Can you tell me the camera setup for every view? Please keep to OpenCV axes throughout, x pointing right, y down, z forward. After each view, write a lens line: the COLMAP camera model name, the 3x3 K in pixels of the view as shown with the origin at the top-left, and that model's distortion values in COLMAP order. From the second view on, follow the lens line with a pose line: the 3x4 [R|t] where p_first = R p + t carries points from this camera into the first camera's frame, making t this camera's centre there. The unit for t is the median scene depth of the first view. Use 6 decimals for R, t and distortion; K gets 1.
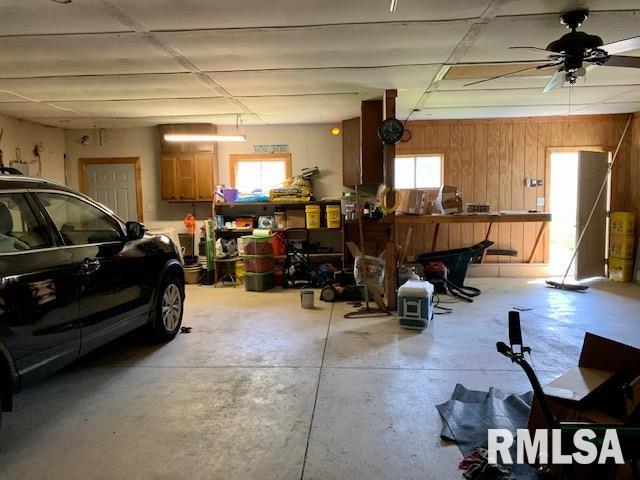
lens RADIAL K [[484.6, 0, 318.9], [0, 484.6, 236.8], [0, 0, 1]] dist [0.076515, -0.105390]
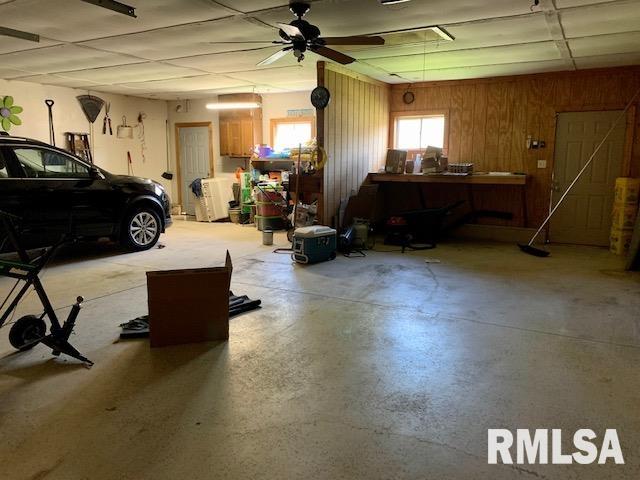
lens RADIAL K [[484.6, 0, 318.9], [0, 484.6, 236.8], [0, 0, 1]] dist [0.076515, -0.105390]
pose [[0.903578, 0.087636, -0.419365, 0.473546], [-0.053564, 0.994283, 0.092368, 0.004273], [0.425063, -0.060999, 0.903106, -0.055311]]
